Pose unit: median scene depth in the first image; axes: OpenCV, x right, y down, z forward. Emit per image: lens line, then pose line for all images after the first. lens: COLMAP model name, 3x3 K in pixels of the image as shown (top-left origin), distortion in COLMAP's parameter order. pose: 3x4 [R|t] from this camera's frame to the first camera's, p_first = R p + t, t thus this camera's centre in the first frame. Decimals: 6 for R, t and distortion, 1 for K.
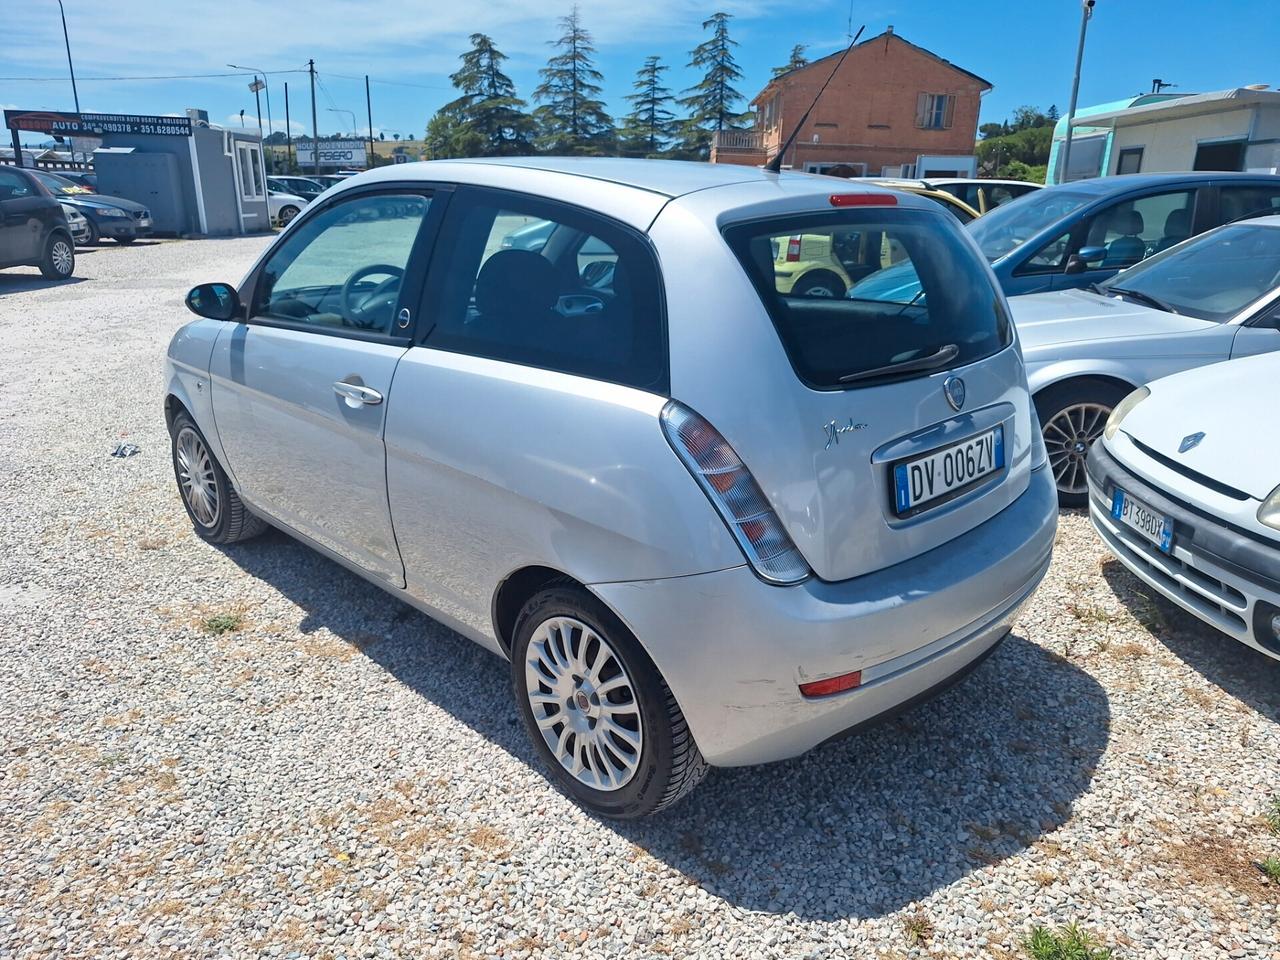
lens RADIAL K [[913.6, 0, 650.5], [0, 913.6, 477.0], [0, 0, 1]] dist [0.028672, -0.028154]
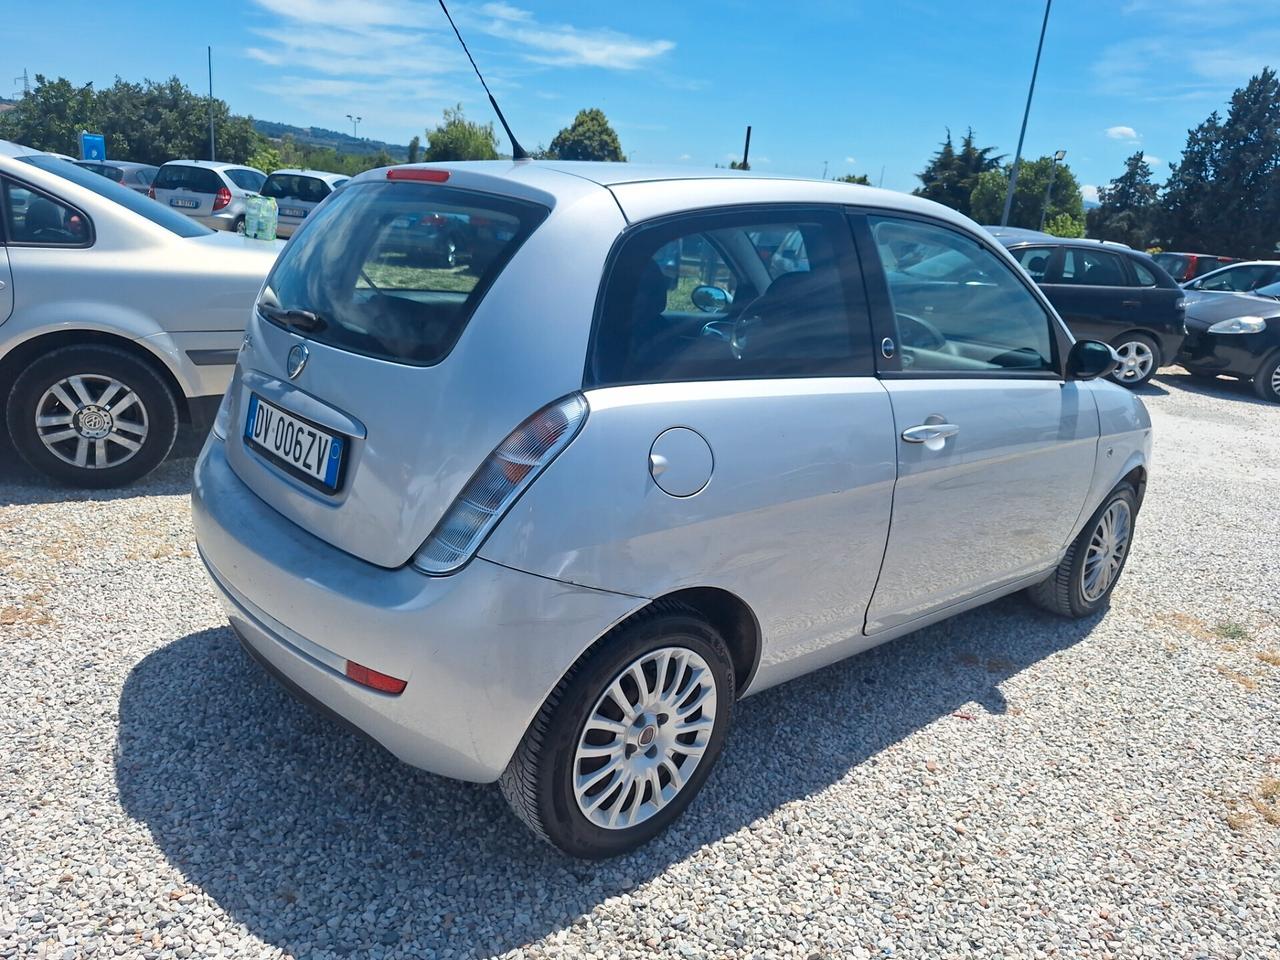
lens RADIAL K [[913.6, 0, 636.7], [0, 913.6, 482.5], [0, 0, 1]] dist [0.028672, -0.028154]
pose [[-0.058433, 0.256354, -0.964815, 0.824808], [-0.385021, 0.885906, 0.258706, -0.236634], [0.921056, 0.386591, 0.046936, 0.865619]]
